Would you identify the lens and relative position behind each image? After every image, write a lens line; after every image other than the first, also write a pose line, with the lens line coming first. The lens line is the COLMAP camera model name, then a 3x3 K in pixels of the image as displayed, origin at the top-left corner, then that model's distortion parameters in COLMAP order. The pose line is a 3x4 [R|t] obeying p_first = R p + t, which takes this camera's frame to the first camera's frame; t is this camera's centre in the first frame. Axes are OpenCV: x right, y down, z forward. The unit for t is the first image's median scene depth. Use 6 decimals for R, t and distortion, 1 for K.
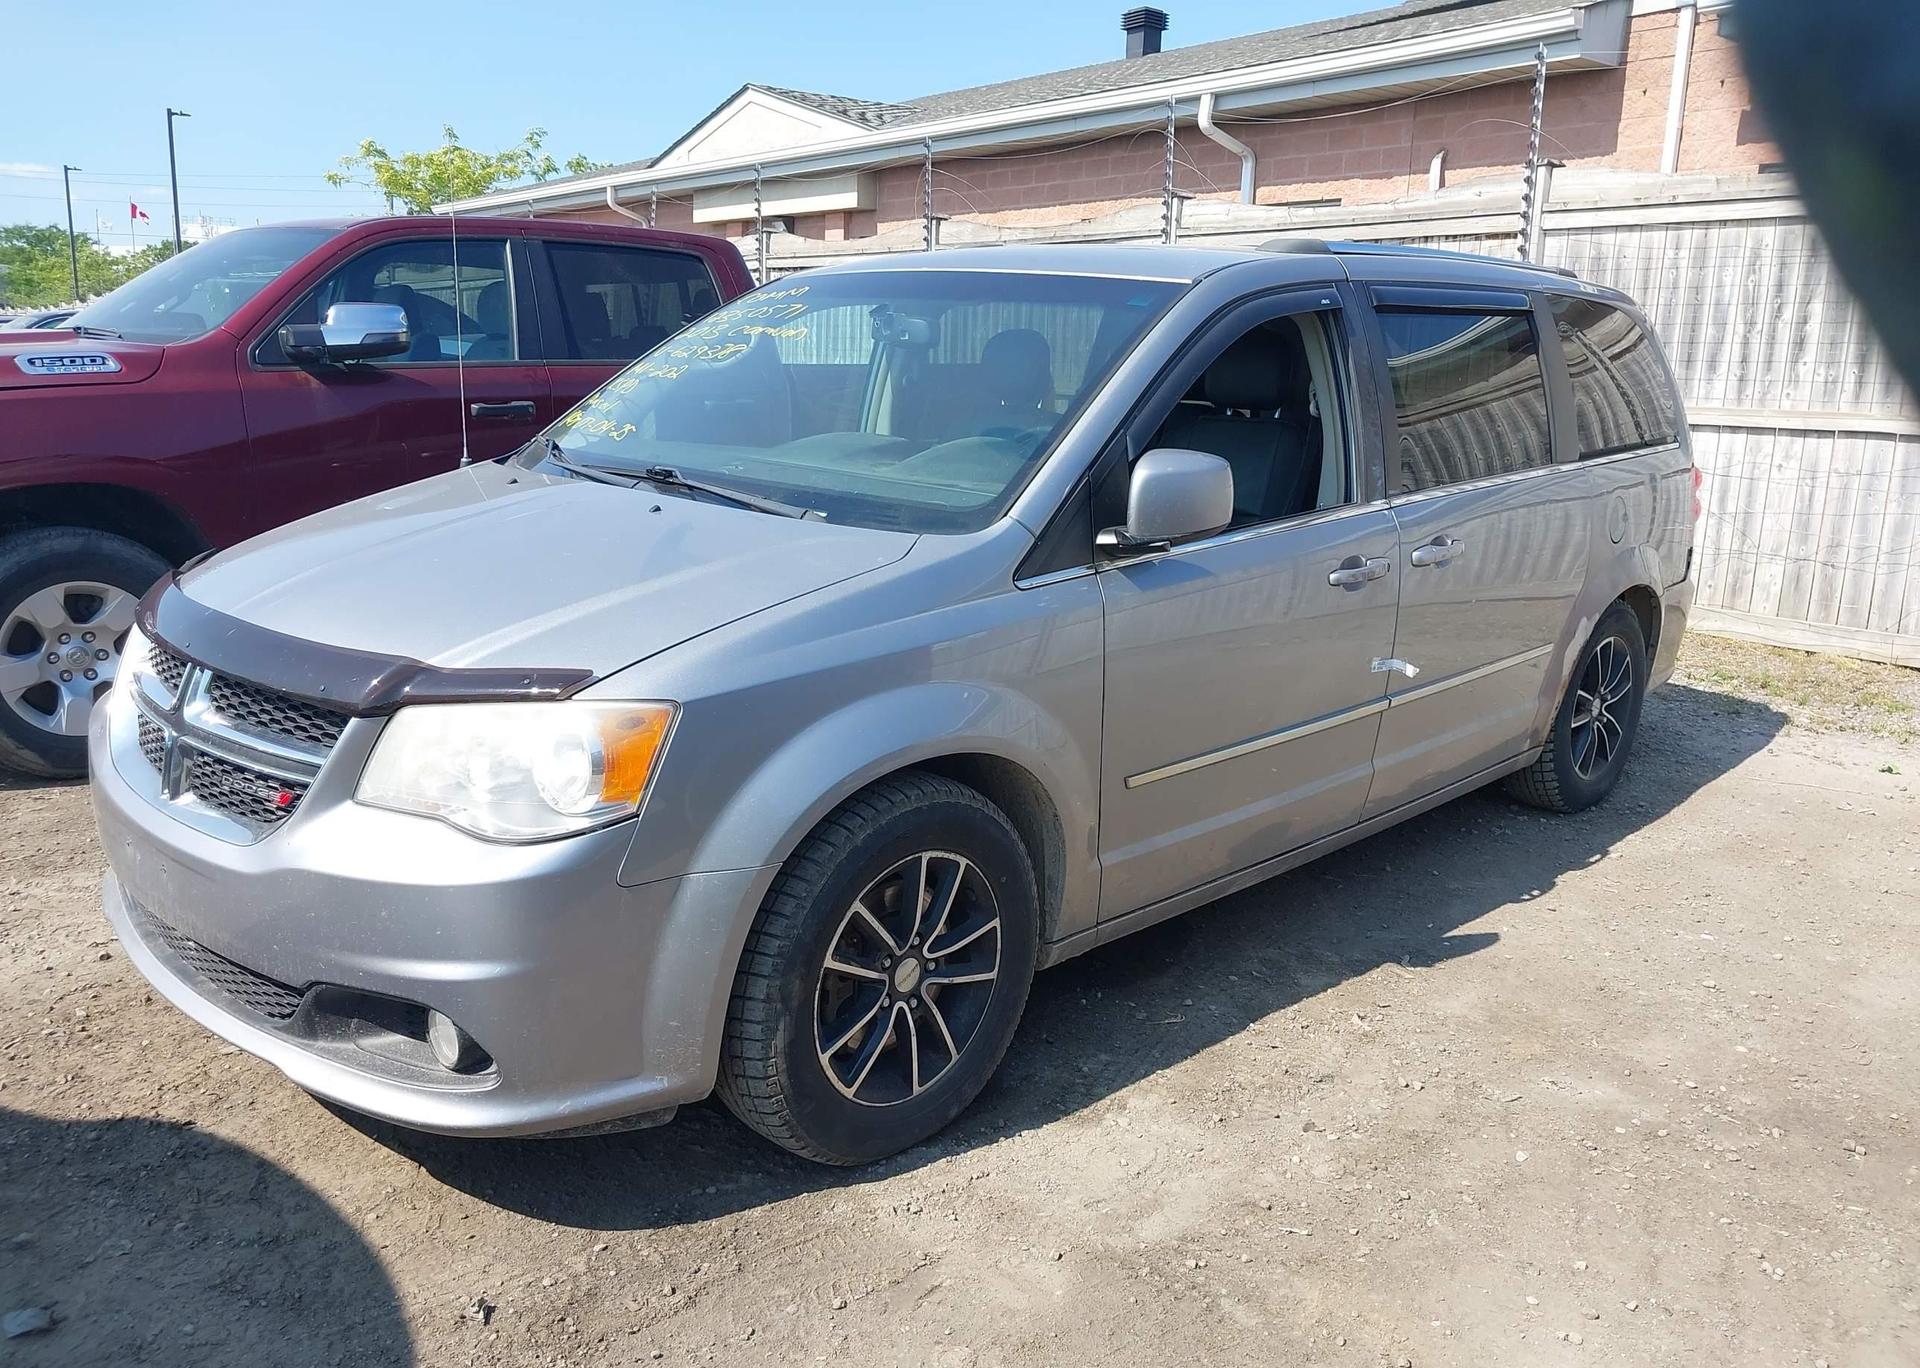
lens RADIAL K [[1376.5, 0, 959.7], [0, 1376.5, 692.2], [0, 0, 1]] dist [0.028790, -0.024959]
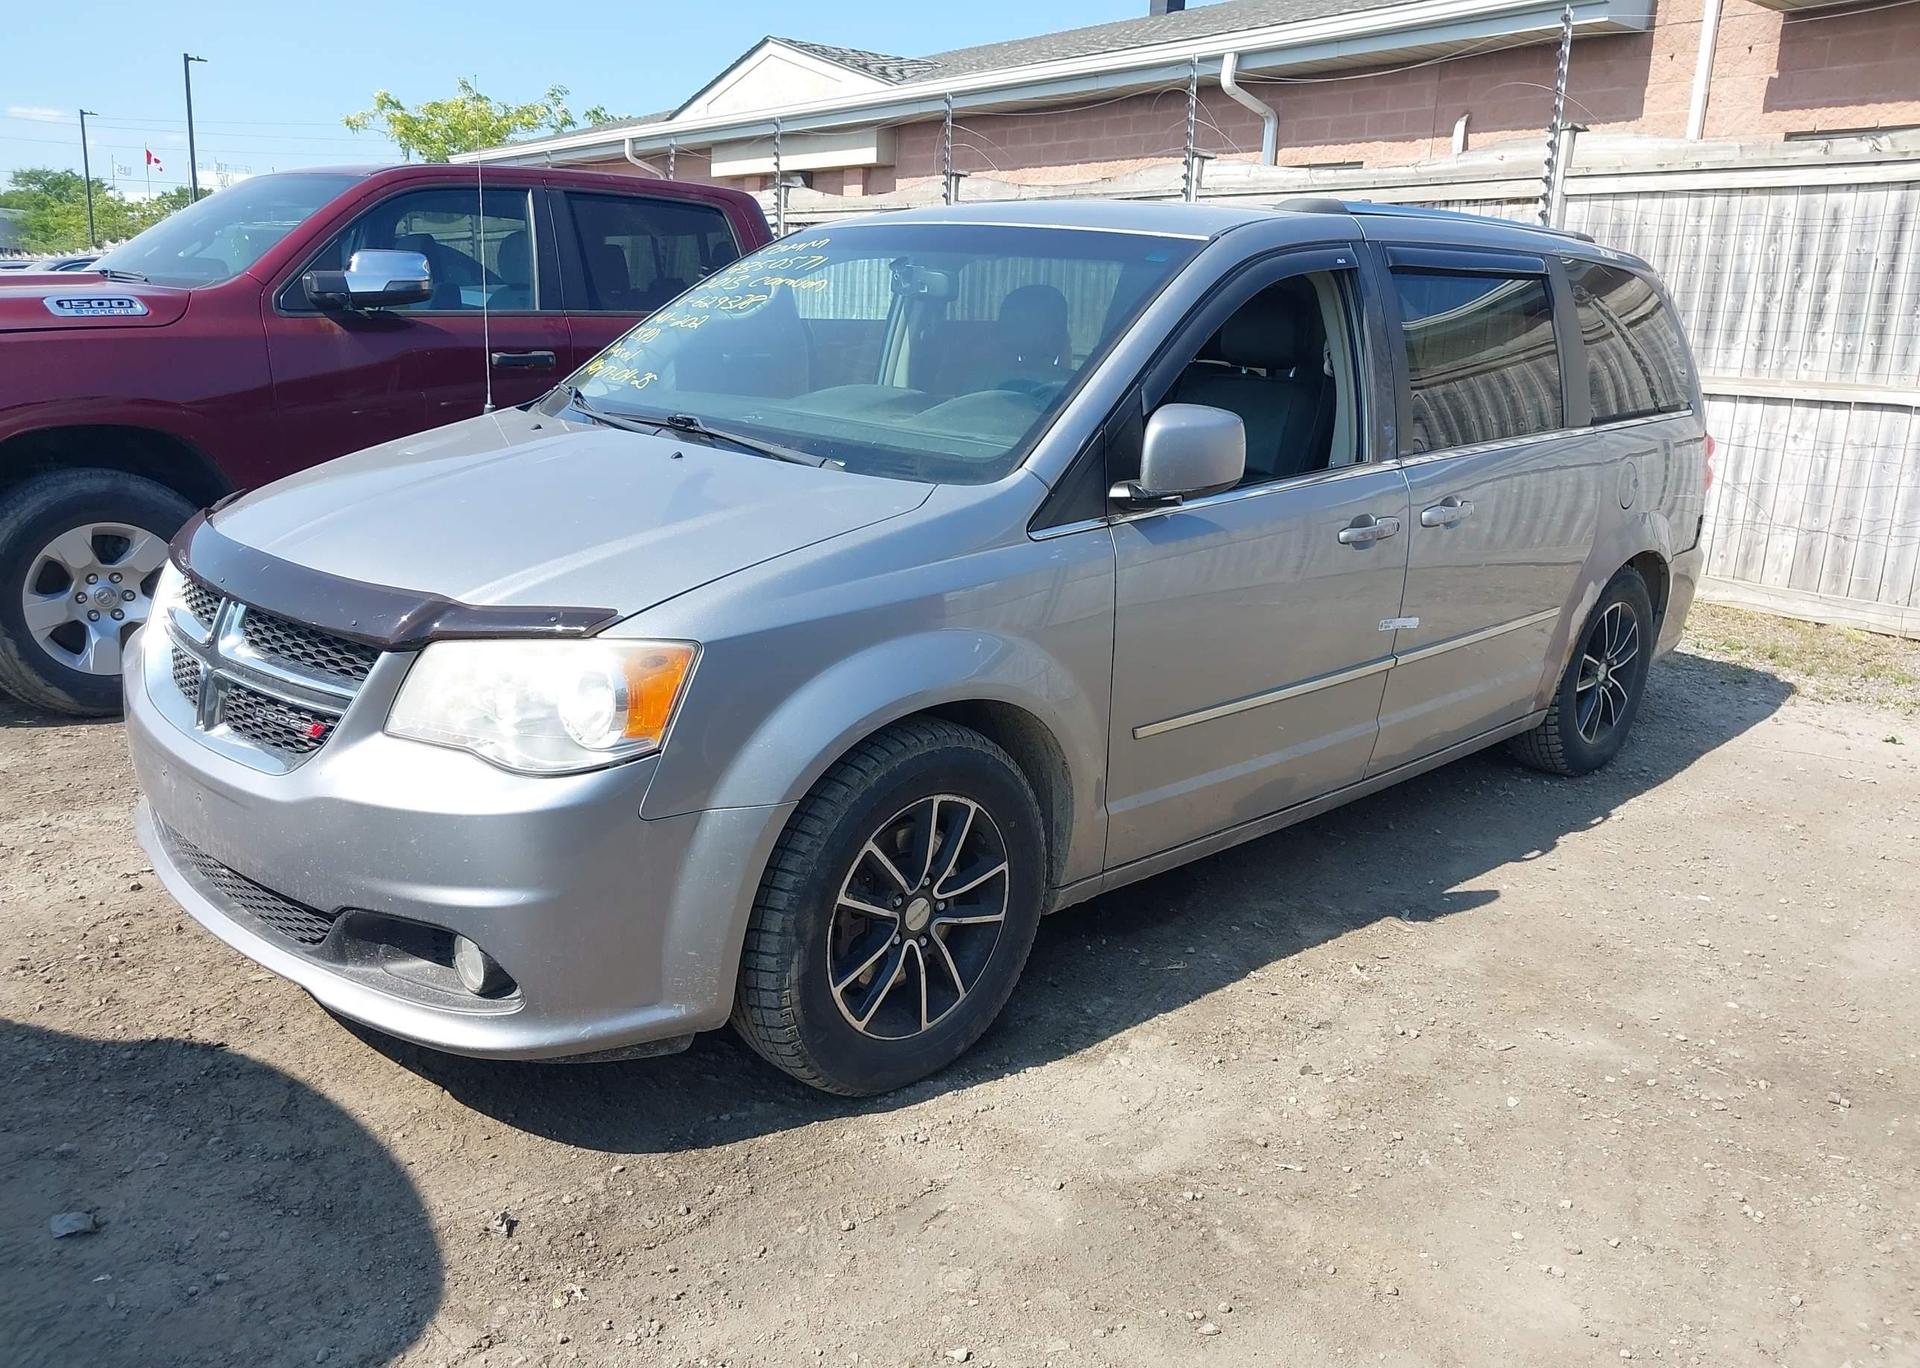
lens RADIAL K [[1376.5, 0, 963.4], [0, 1376.5, 691.5], [0, 0, 1]] dist [0.028790, -0.024959]
pose [[0.999859, 0.016023, -0.004962, -0.001243], [-0.015889, 0.999537, 0.025946, 0.010272], [0.005376, -0.025863, 0.999651, -0.019703]]
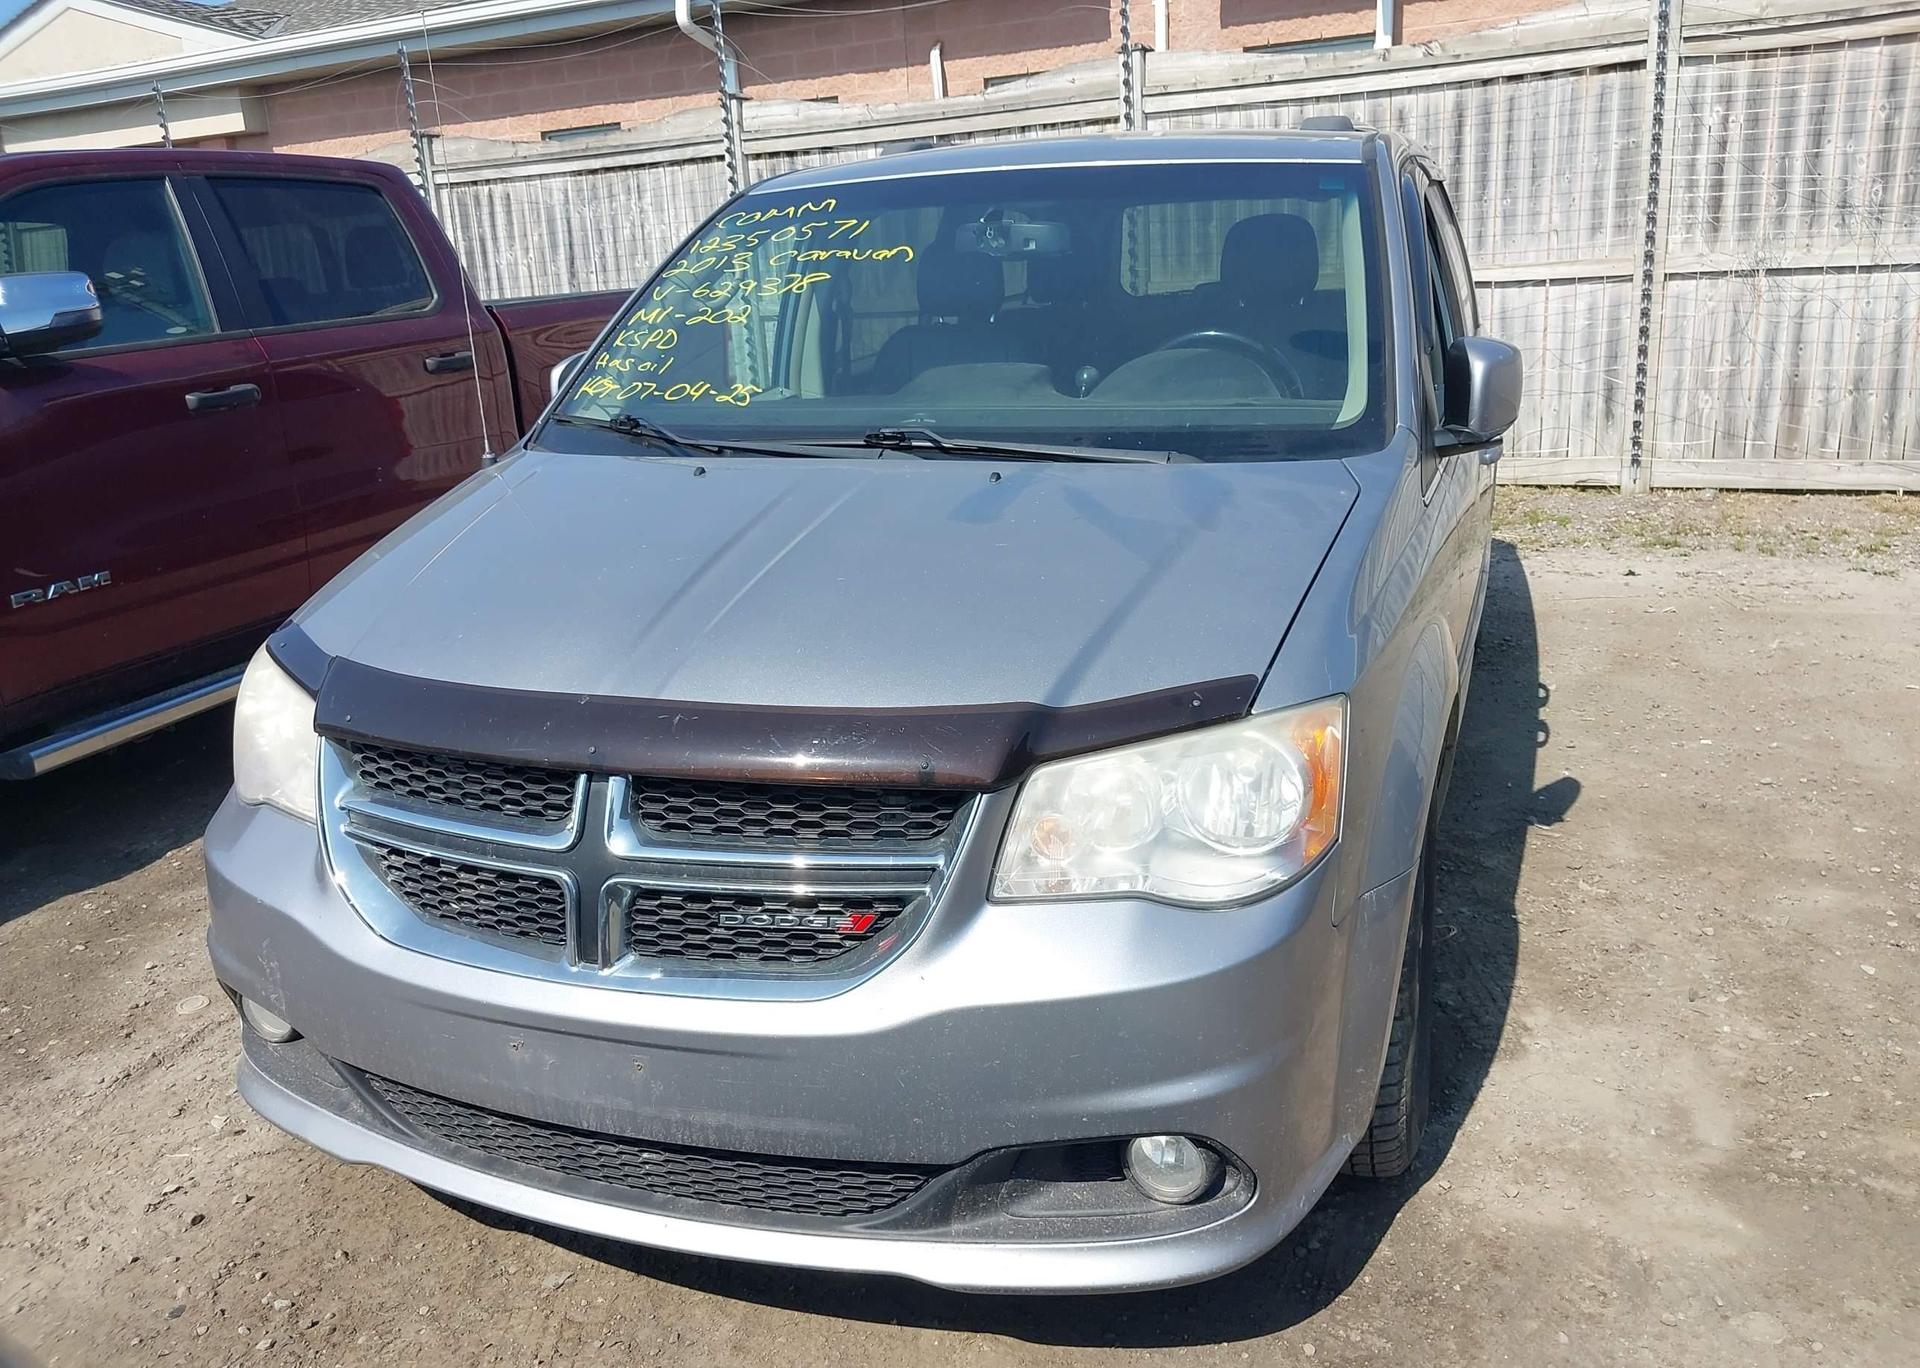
lens RADIAL K [[1413.5, 0, 1012.3], [0, 1413.5, 651.1], [0, 0, 1]] dist [0.013195, -0.022952]
pose [[0.909715, -0.176817, 0.375706, -0.500701], [0.167887, 0.984176, 0.056664, -0.070663], [-0.379780, 0.011528, 0.925005, 0.202084]]
